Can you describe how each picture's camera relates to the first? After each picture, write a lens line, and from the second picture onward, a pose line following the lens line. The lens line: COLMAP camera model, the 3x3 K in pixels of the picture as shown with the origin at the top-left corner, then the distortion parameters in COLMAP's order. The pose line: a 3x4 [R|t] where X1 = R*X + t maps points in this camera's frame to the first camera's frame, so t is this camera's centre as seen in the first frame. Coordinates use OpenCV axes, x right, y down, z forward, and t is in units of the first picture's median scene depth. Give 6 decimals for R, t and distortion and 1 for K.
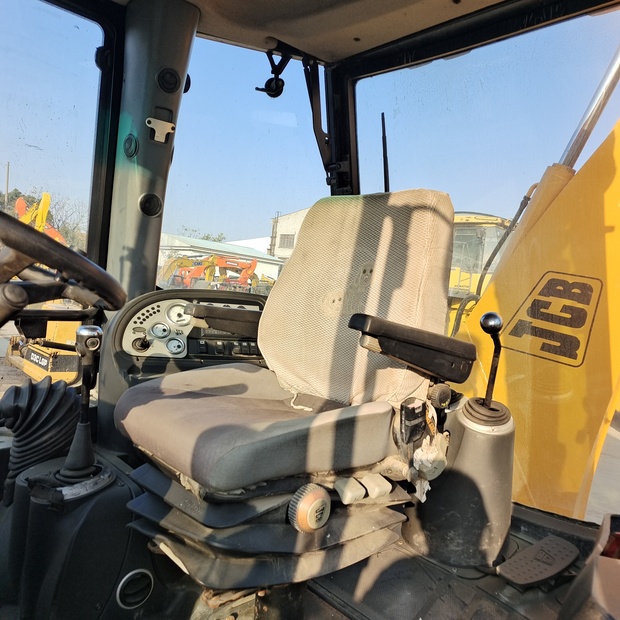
lens RADIAL K [[557.5, 0, 317.3], [0, 557.5, 311.3], [0, 0, 1]] dist [0.039191, 0.003691]
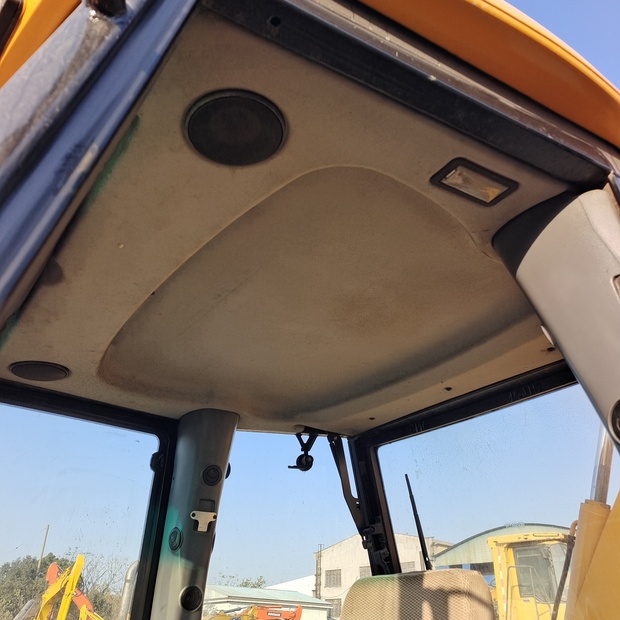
lens RADIAL K [[561.6, 0, 316.6], [0, 561.6, 311.4], [0, 0, 1]] dist [0.043159, -0.004426]
pose [[0.991958, -0.122554, -0.031605, 0.019088], [0.086864, 0.840856, -0.534244, -0.052612], [0.092049, 0.527202, 0.844739, -0.101972]]
